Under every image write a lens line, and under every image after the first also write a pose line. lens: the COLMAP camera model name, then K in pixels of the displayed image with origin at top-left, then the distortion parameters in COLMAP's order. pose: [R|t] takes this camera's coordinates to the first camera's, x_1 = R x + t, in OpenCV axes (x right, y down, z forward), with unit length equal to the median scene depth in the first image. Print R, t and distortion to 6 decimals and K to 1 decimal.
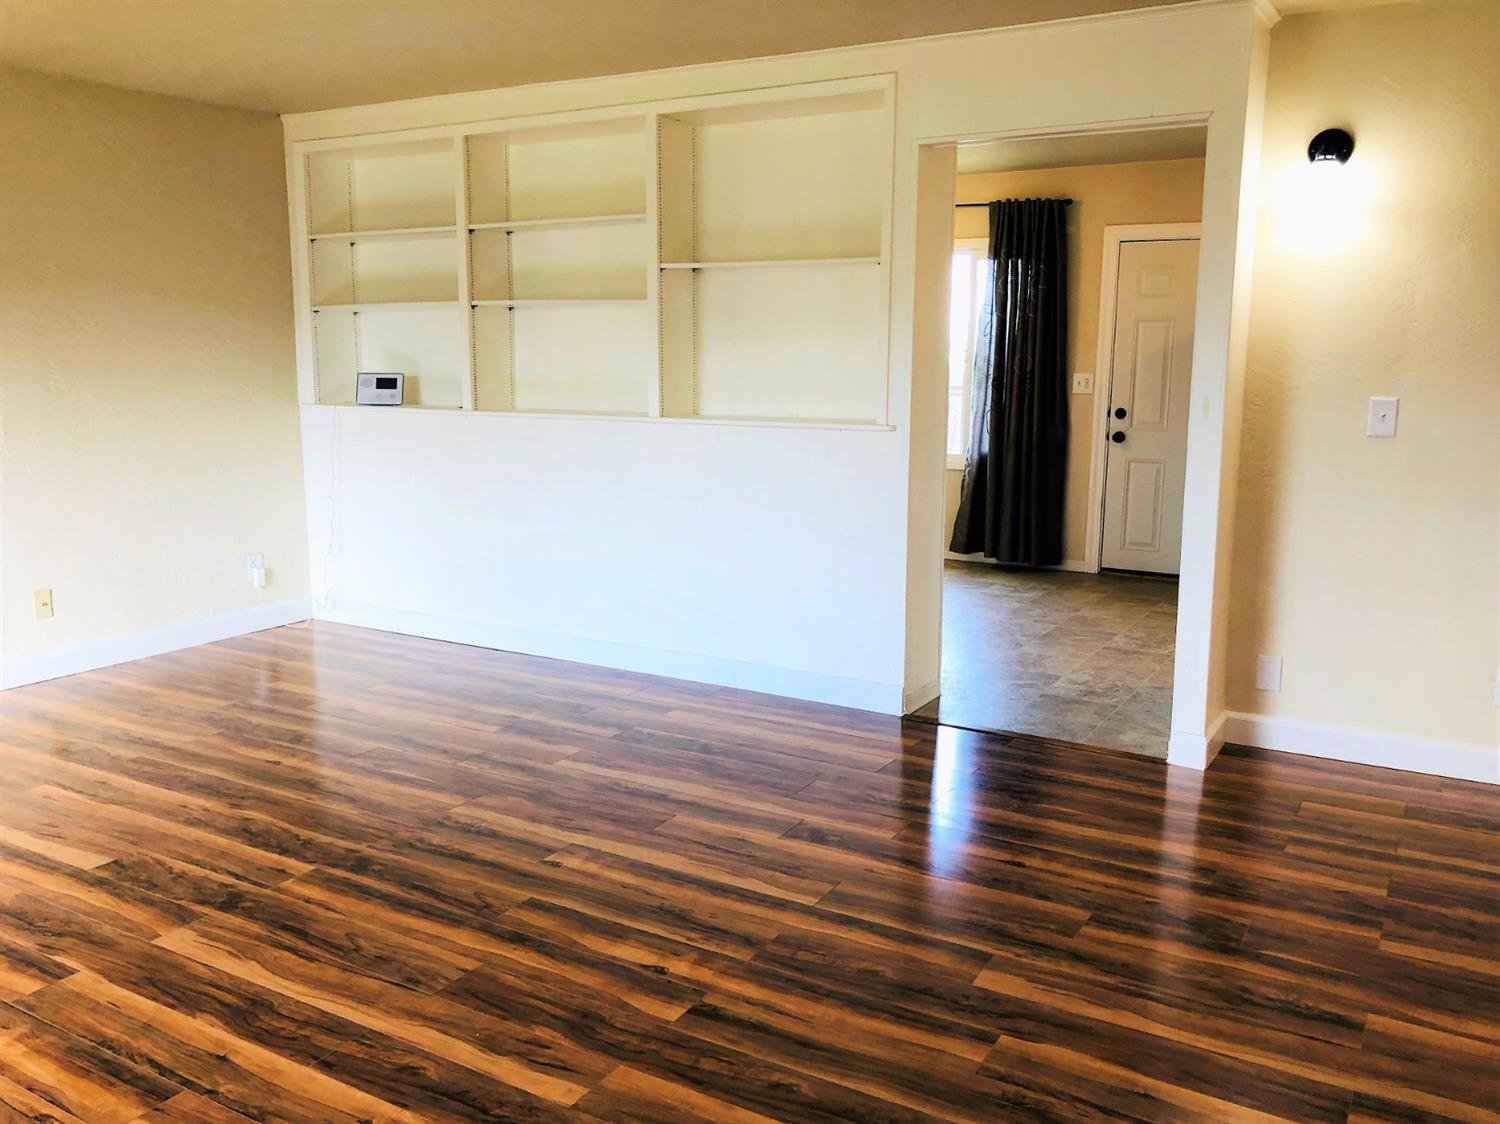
lens RADIAL K [[1231.9, 0, 745.8], [0, 1231.9, 558.5], [0, 0, 1]] dist [0.027918, -0.037113]
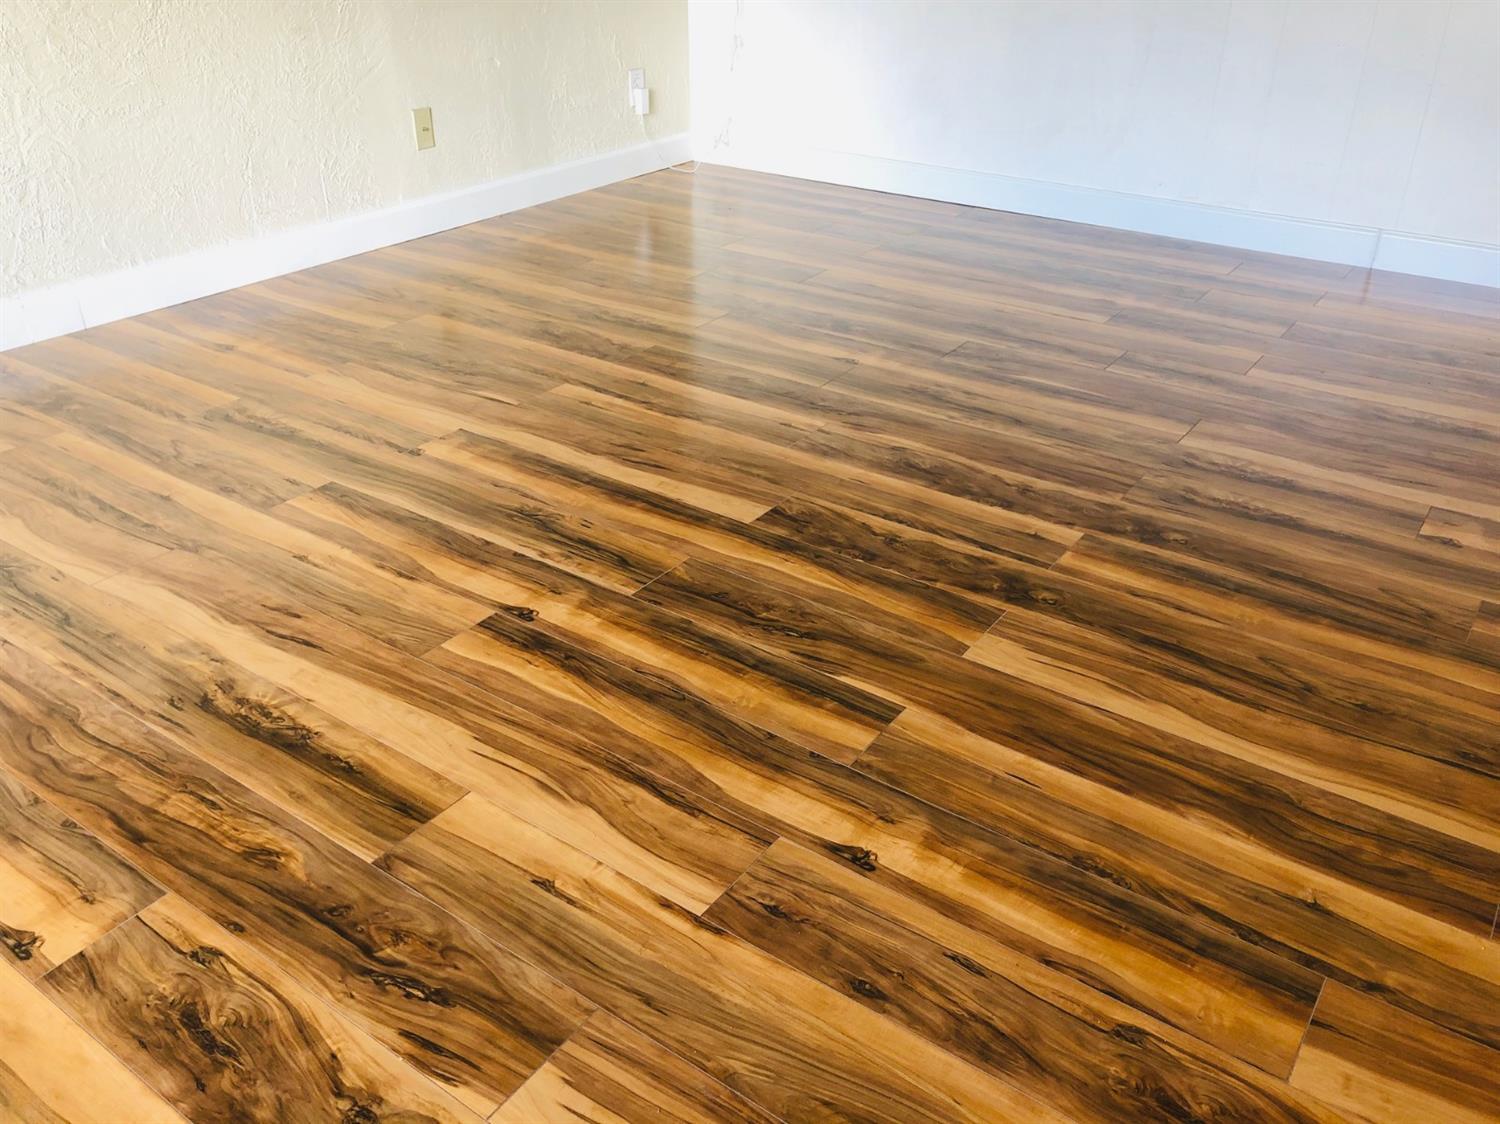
lens RADIAL K [[1231.9, 0, 752.5], [0, 1231.9, 557.9], [0, 0, 1]] dist [0.027918, -0.037113]
pose [[0.996839, 0.041983, -0.067455, -0.505561], [-0.016859, 0.941427, 0.336796, 0.043347], [0.077644, -0.334594, 0.939158, 0.375297]]
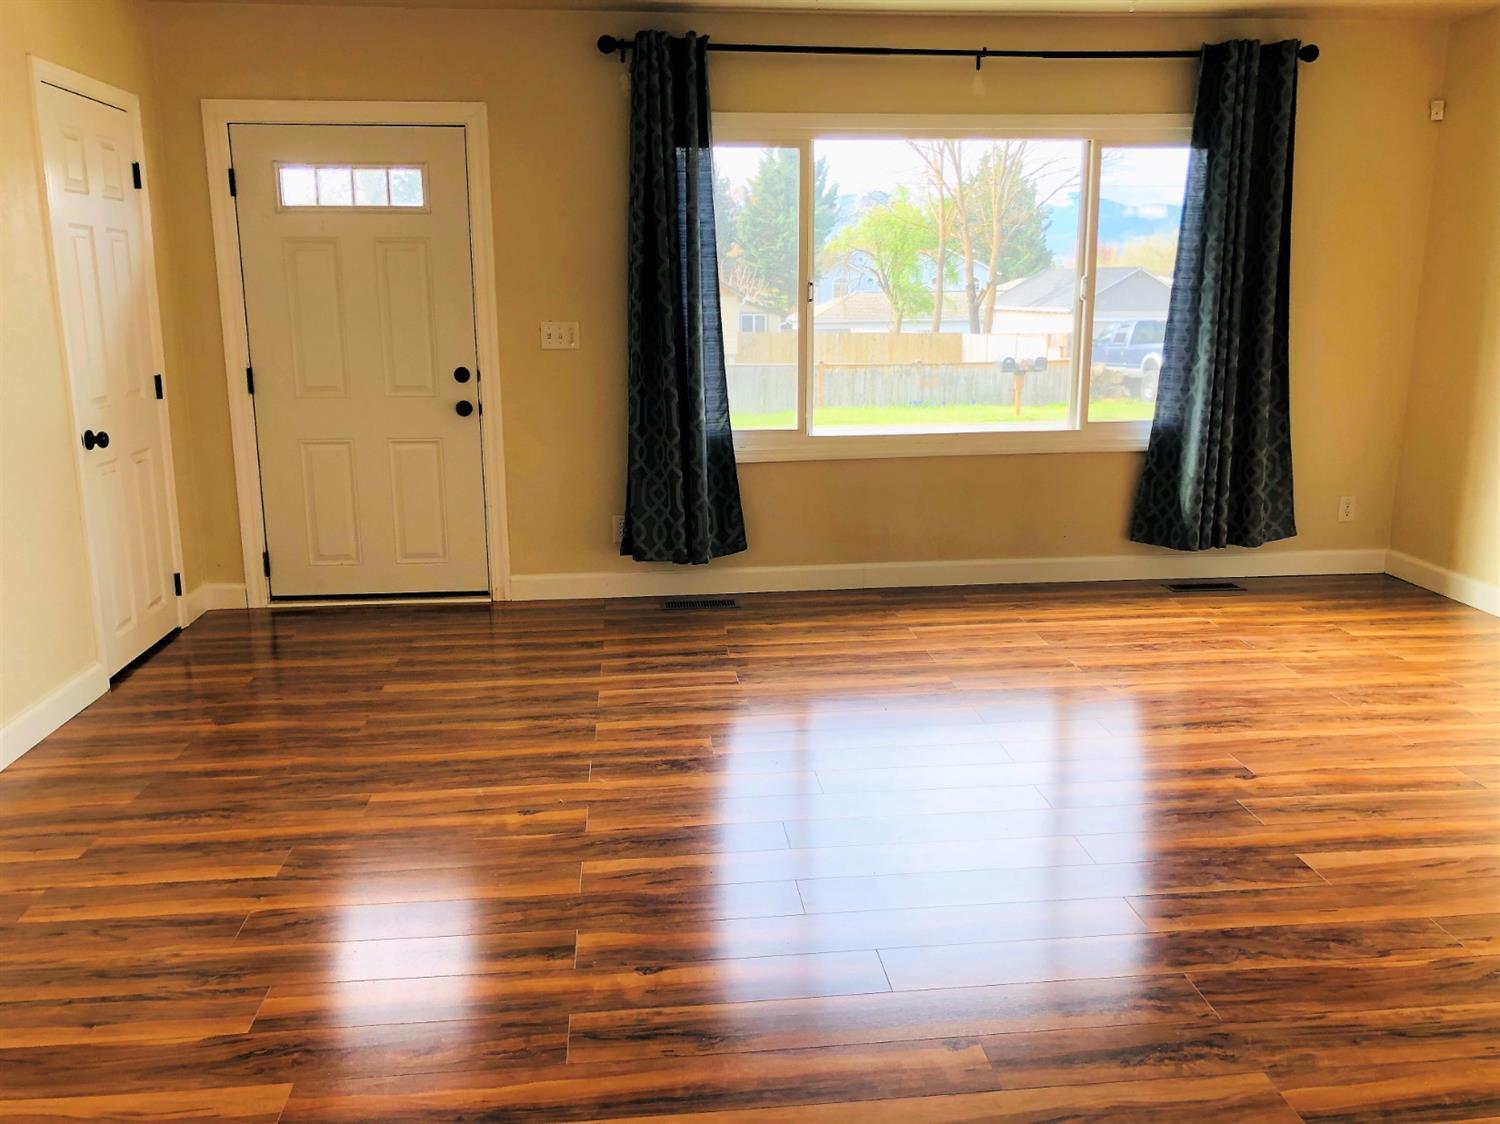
lens RADIAL K [[1231.9, 0, 753.7], [0, 1231.9, 560.1], [0, 0, 1]] dist [0.027918, -0.037113]
pose [[-0.802821, 0.128079, -0.582301, 0.319173], [-0.104151, 0.931511, 0.348483, -0.244183], [0.587053, 0.340416, -0.734496, 1.433164]]
